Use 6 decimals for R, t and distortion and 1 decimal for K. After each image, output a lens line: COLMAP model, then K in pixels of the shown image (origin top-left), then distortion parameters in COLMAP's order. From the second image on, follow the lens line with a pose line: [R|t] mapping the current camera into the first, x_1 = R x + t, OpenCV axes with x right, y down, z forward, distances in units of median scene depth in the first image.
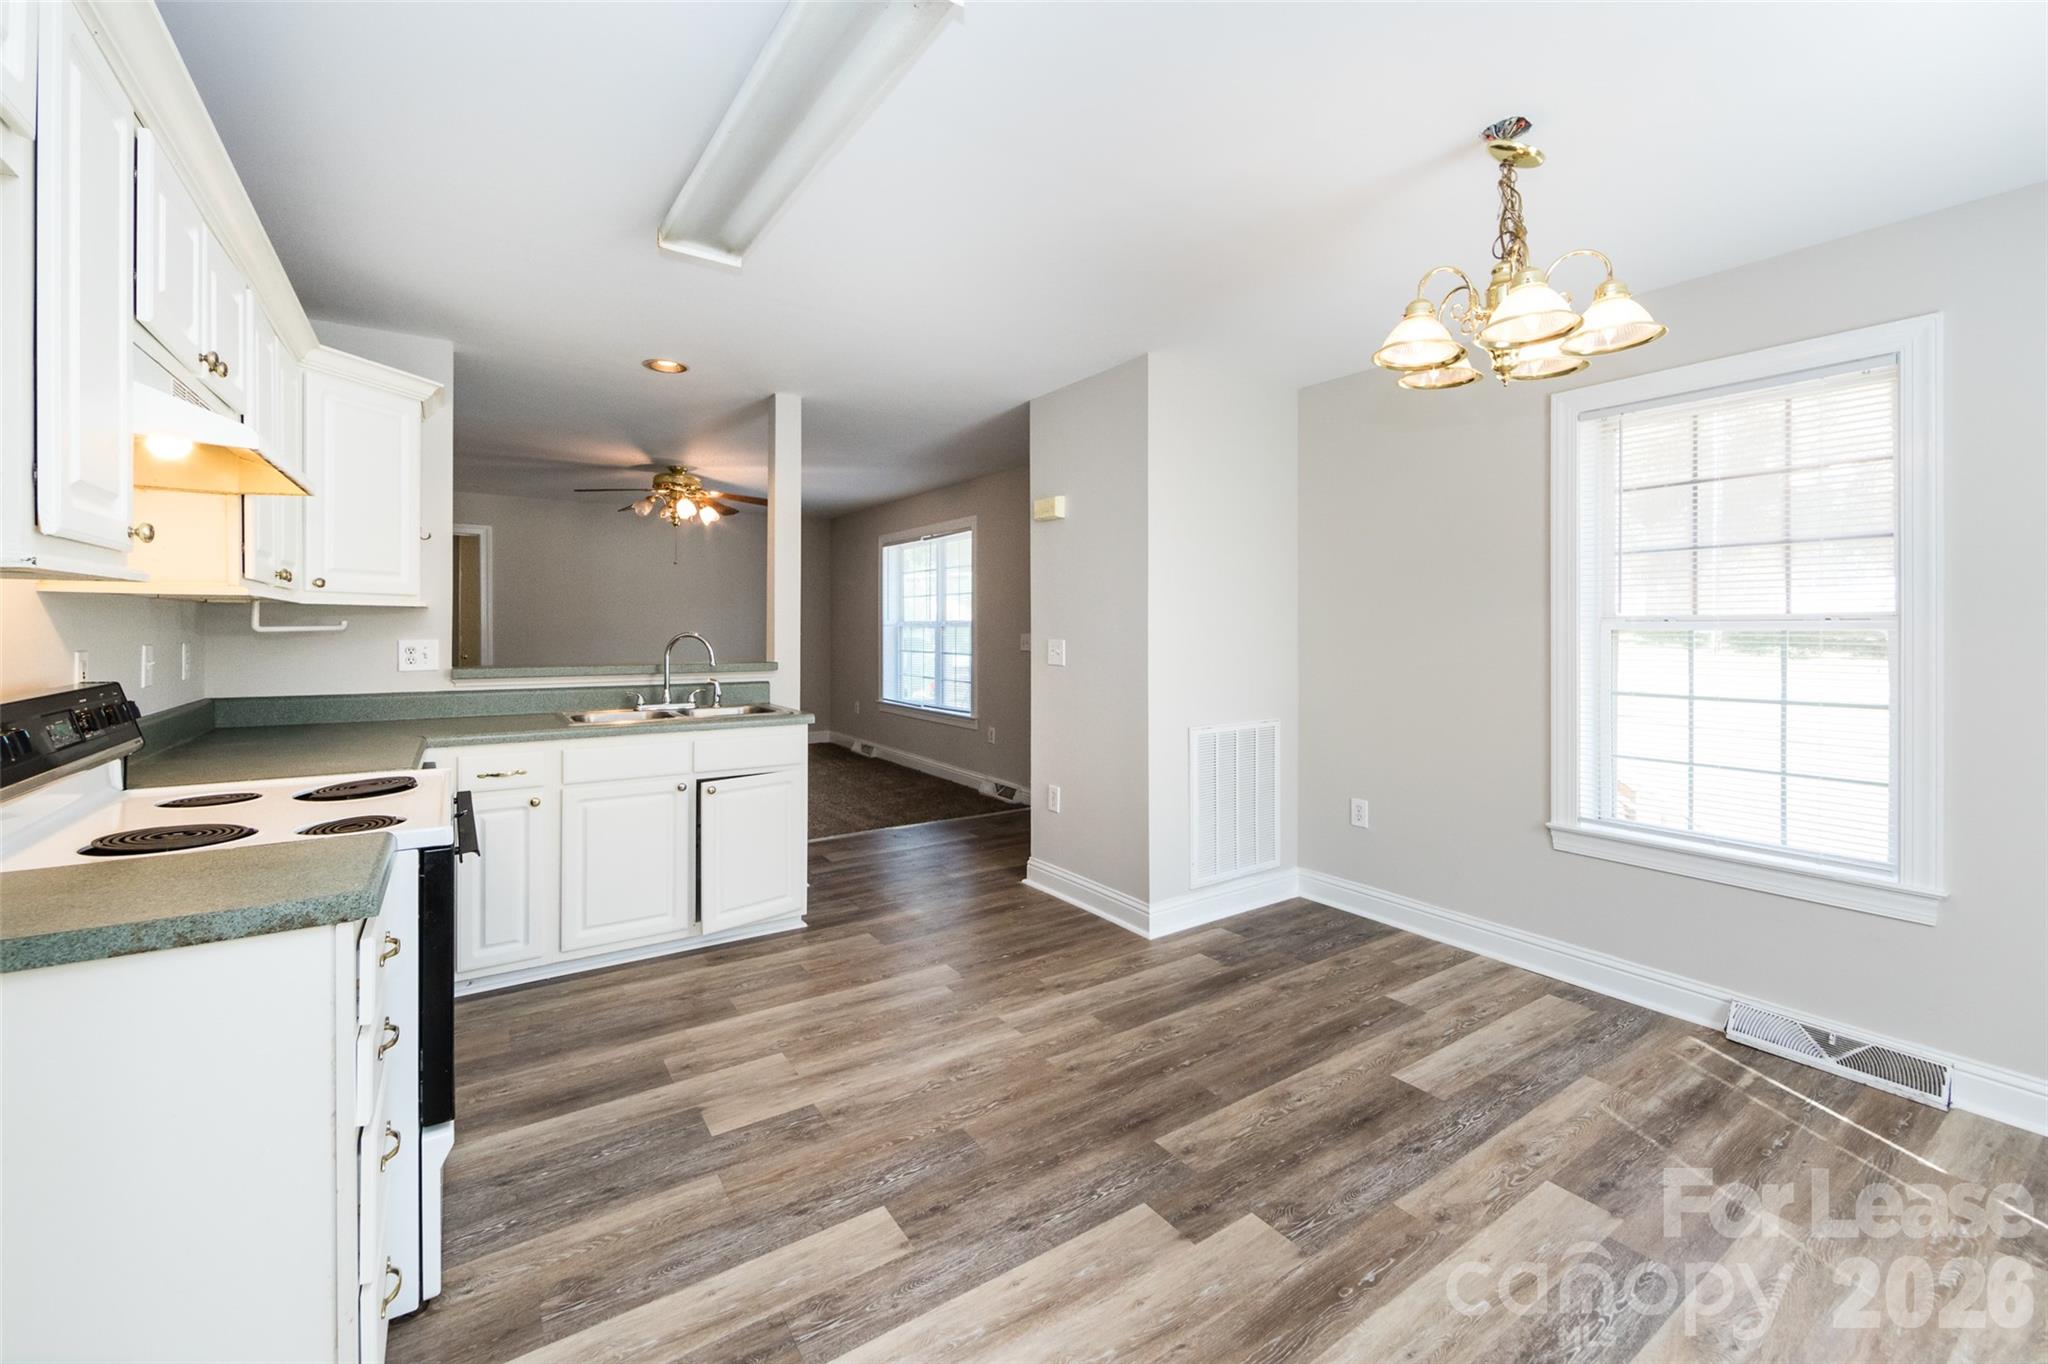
lens RADIAL K [[807.3, 0, 1020.9], [0, 807.3, 642.9], [0, 0, 1]] dist [0.005321, -0.001075]
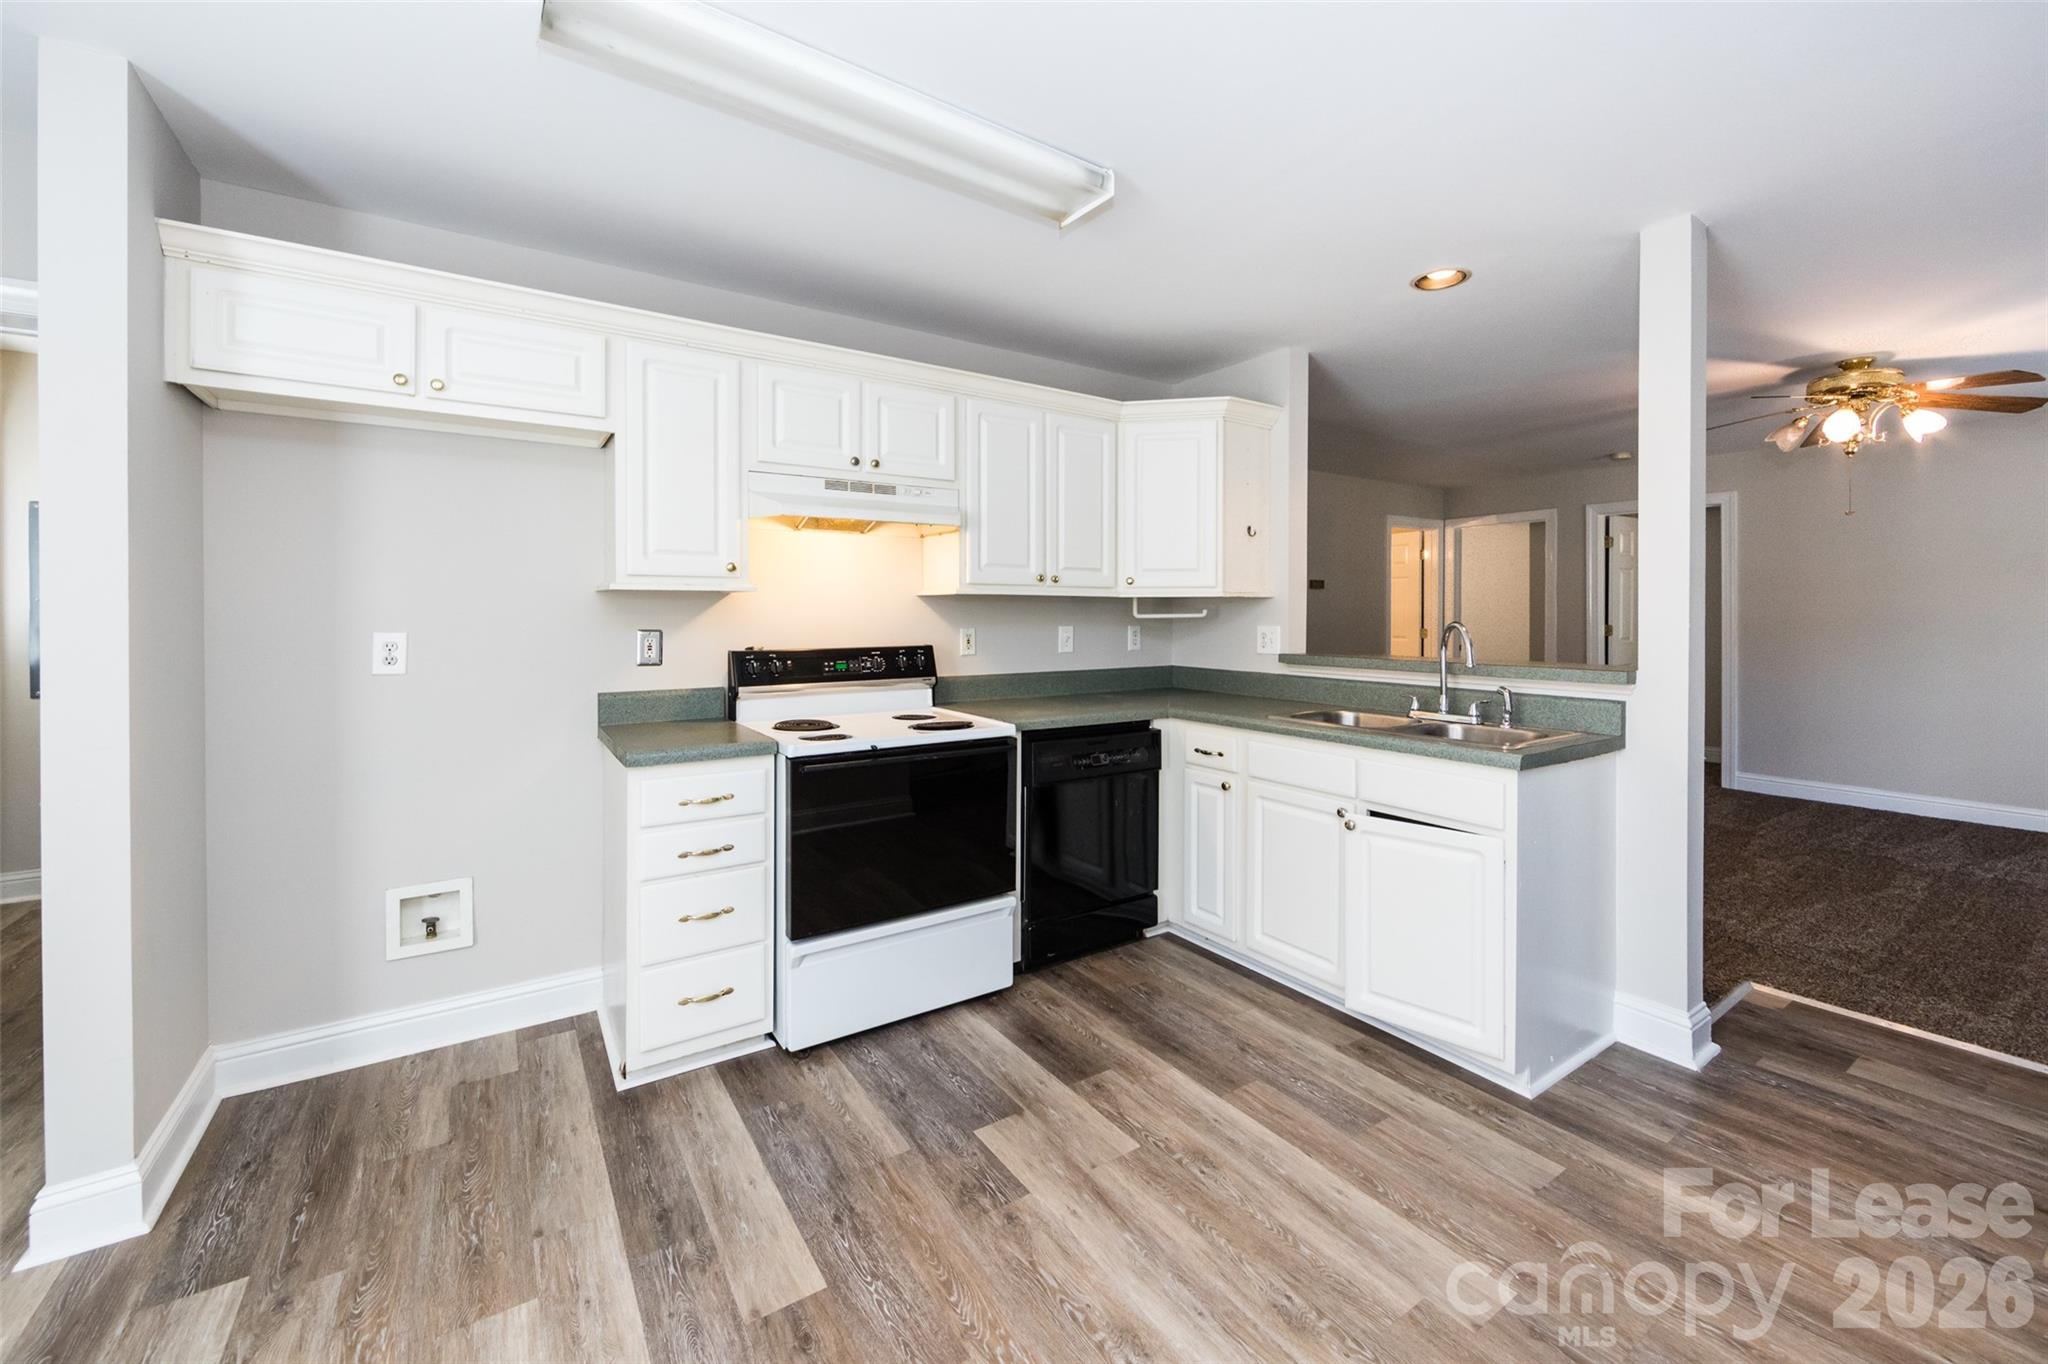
lens RADIAL K [[807.3, 0, 1037.8], [0, 807.3, 619.3], [0, 0, 1]] dist [0.005321, -0.001075]
pose [[0.016046, 0.000404, -0.999871, 0.546980], [-0.012551, 0.999921, 0.000202, -0.025329], [0.999792, 0.012546, 0.016050, 0.922525]]
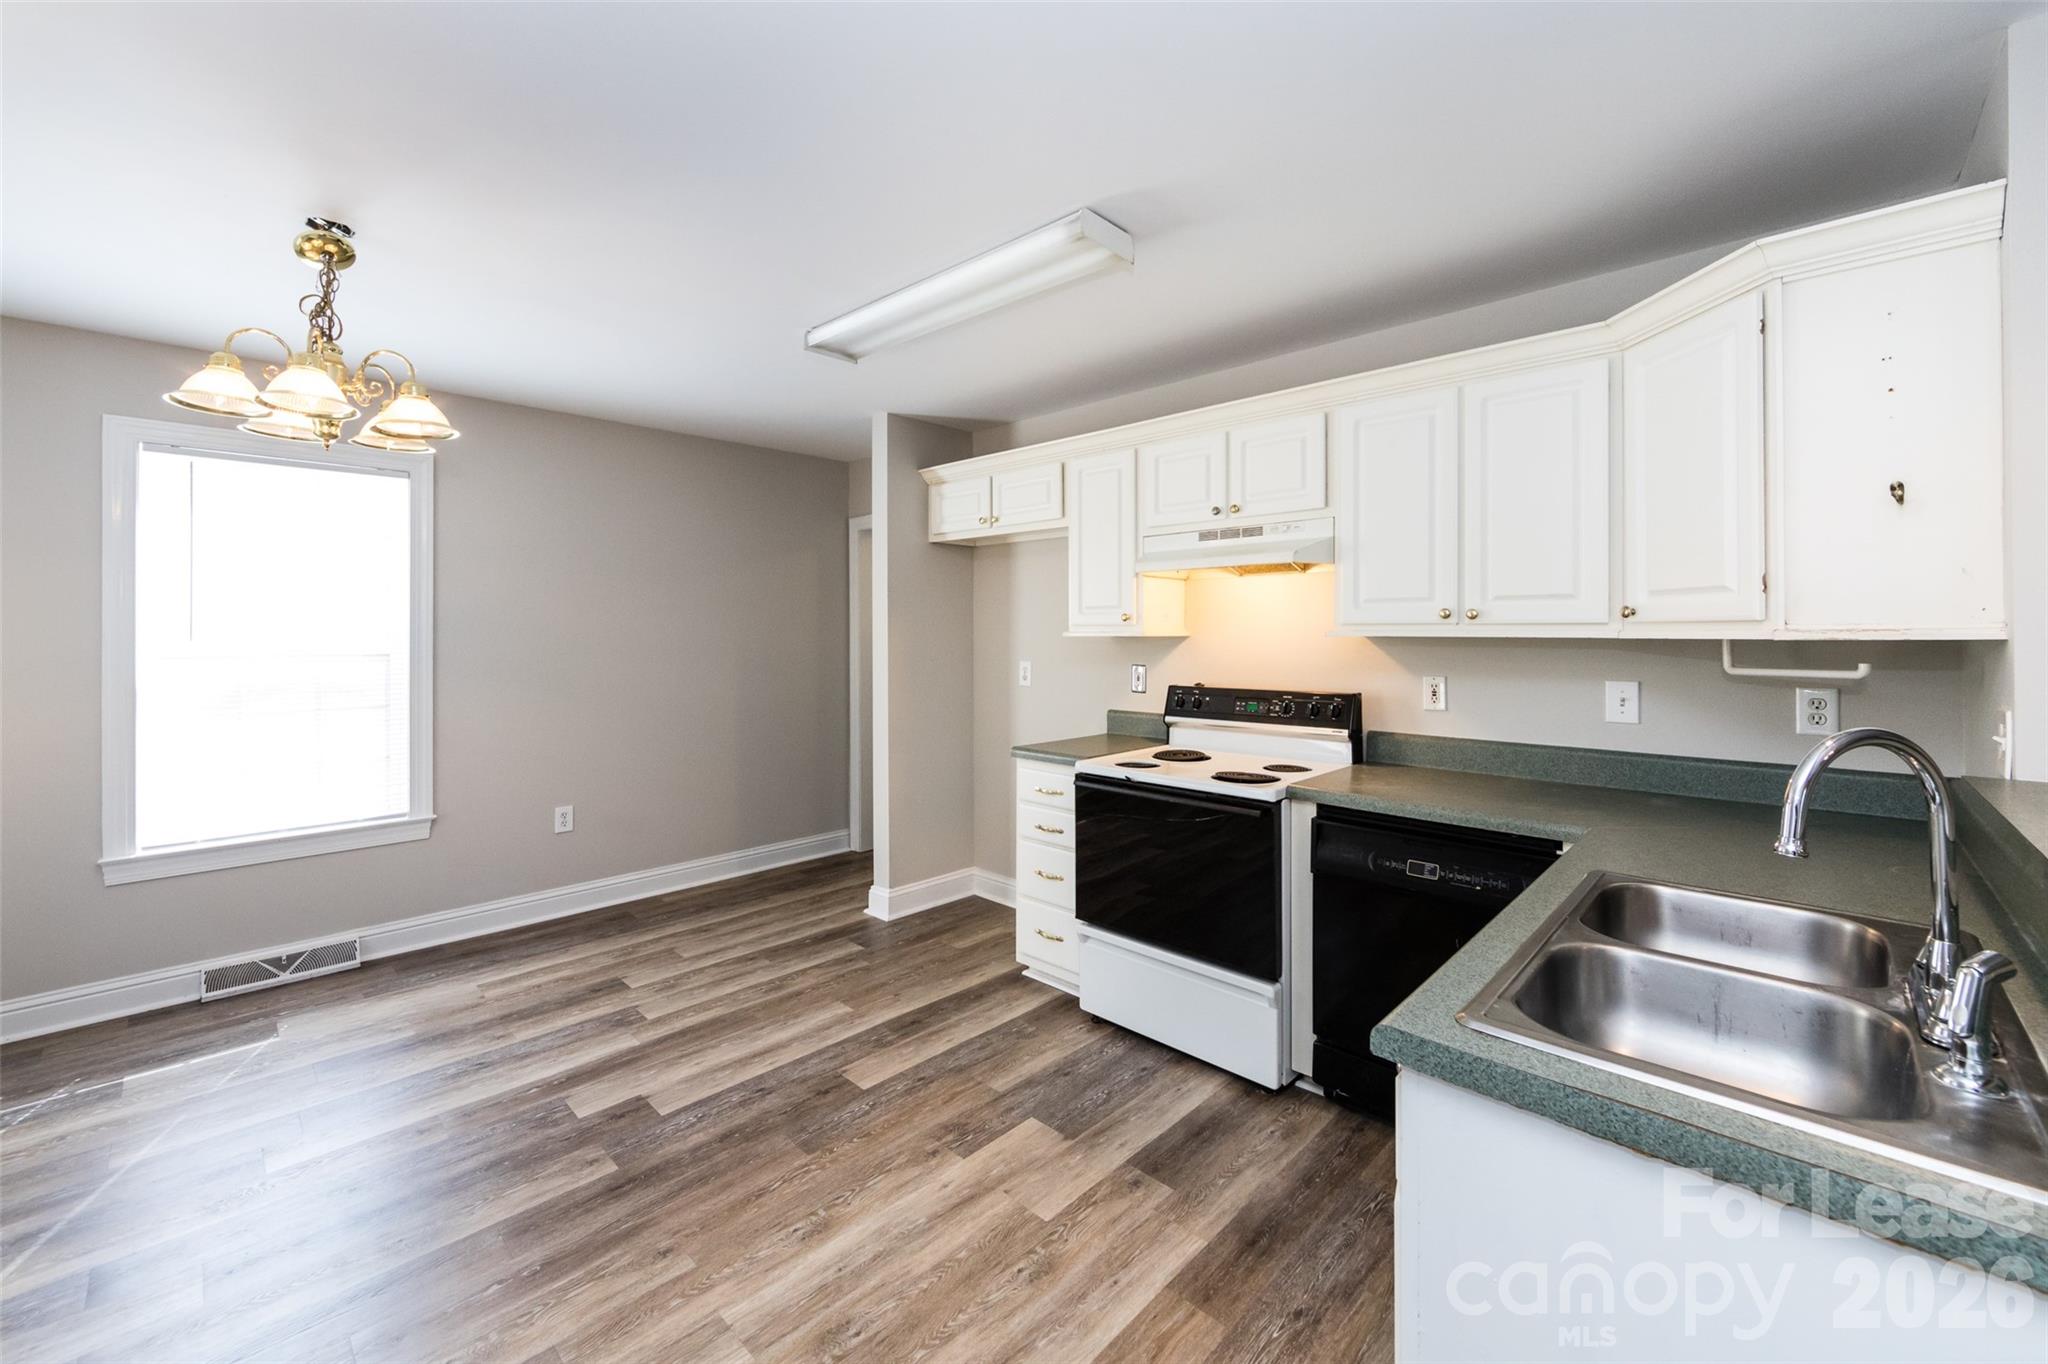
lens RADIAL K [[844.7, 0, 1047.2], [0, 844.7, 626.8], [0, 0, 1]] dist [0.008562, 0.001235]
pose [[-0.974465, -0.001325, -0.224538, -0.112945], [-0.003907, 0.999931, 0.011055, -0.091560], [0.224507, 0.011650, -0.974403, 1.899883]]
